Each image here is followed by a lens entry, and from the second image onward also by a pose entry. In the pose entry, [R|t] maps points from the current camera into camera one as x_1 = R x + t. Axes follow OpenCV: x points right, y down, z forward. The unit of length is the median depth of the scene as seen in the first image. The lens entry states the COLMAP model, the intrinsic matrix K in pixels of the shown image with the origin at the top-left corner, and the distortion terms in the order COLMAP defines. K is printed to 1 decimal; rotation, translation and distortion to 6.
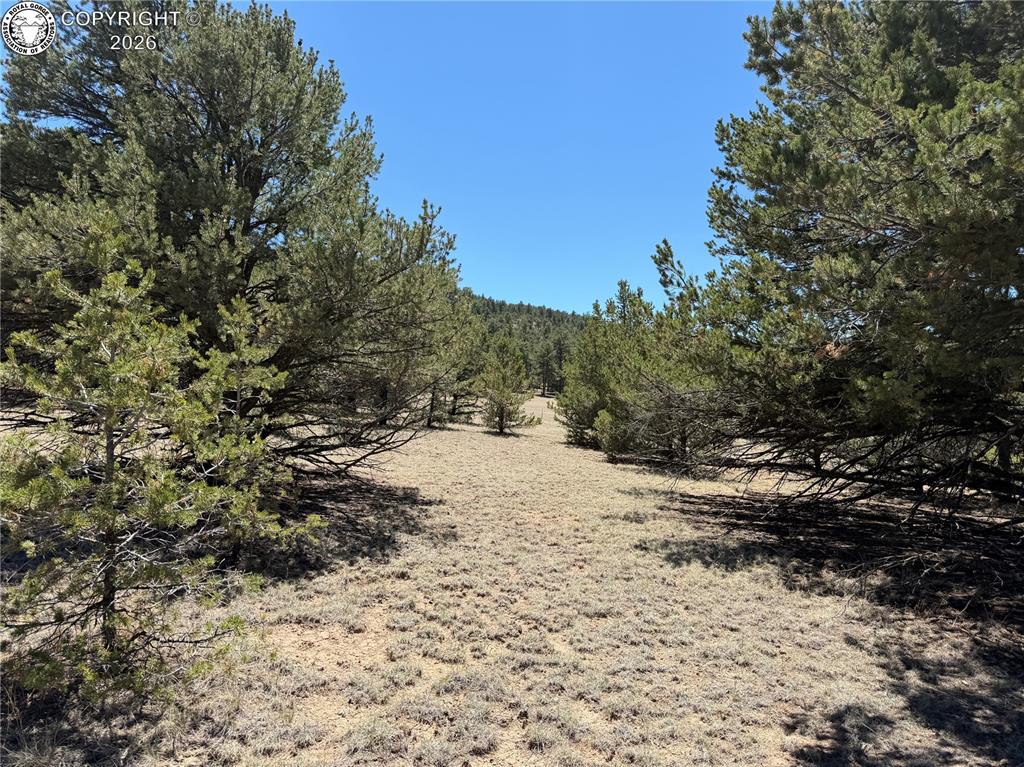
lens RADIAL K [[711.1, 0, 495.0], [0, 711.1, 385.2], [0, 0, 1]] dist [-0.034377, 0.014790]
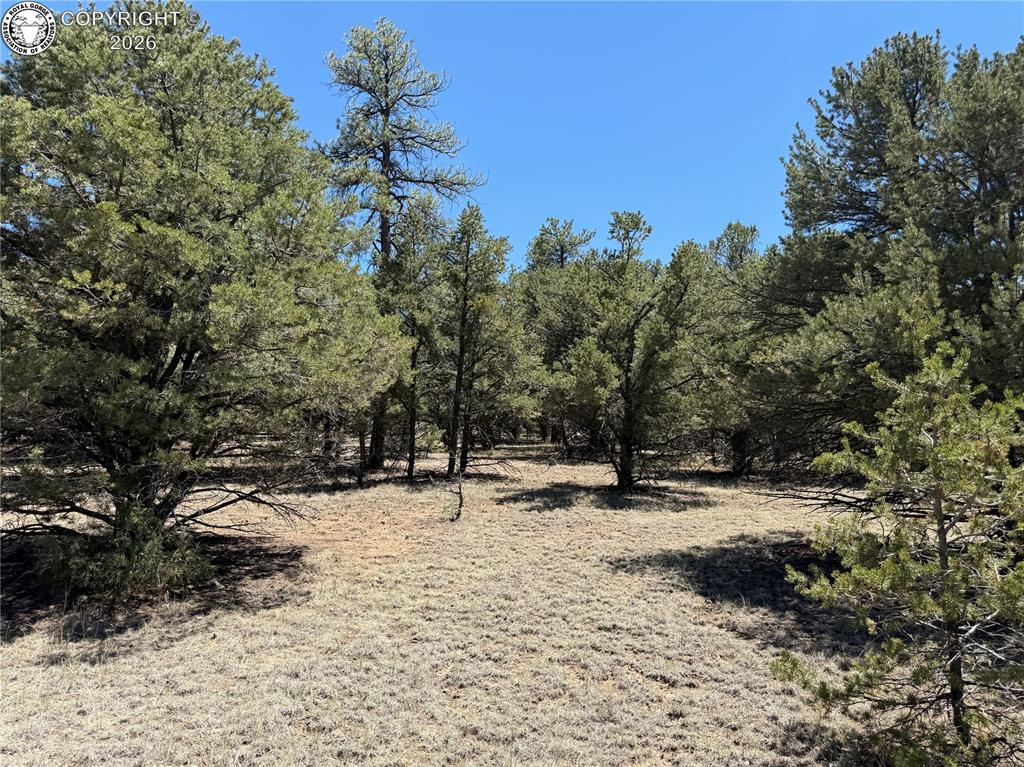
lens RADIAL K [[711.1, 0, 495.0], [0, 711.1, 385.2], [0, 0, 1]] dist [-0.034377, 0.014790]
pose [[0.567763, -0.116977, -0.814838, -0.072861], [0.026203, 0.991919, -0.124141, -0.009985], [0.822775, 0.049131, 0.566240, -0.080768]]
